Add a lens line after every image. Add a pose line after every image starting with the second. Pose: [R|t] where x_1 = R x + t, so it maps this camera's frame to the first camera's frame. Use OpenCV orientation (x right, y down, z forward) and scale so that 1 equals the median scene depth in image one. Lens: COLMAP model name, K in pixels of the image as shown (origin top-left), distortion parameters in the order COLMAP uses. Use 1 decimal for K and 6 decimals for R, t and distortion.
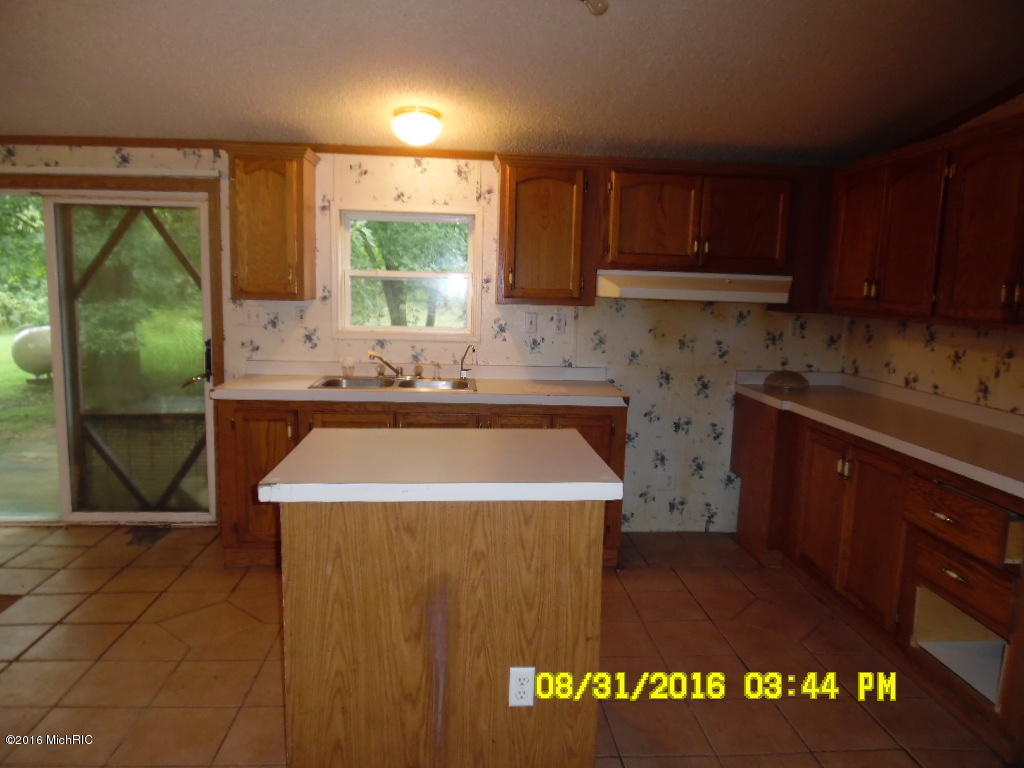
lens RADIAL K [[729.9, 0, 512.0], [0, 729.9, 384.0], [0, 0, 1]] dist [-0.005368, -0.001133]
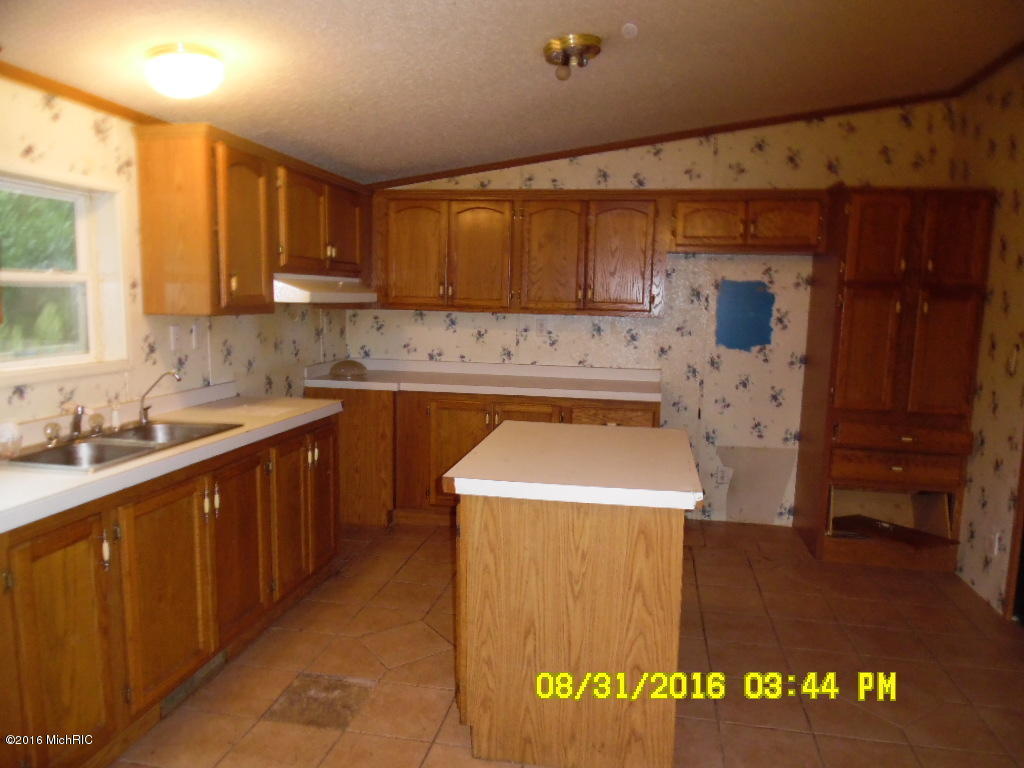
lens RADIAL K [[735.0, 0, 512.0], [0, 735.0, 384.0], [0, 0, 1]] dist [0.063035, 0.000255]
pose [[0.276478, -0.144595, 0.950080, -0.683031], [0.122529, 0.985852, 0.114382, -0.085855], [-0.953177, 0.084788, 0.290283, 0.438842]]
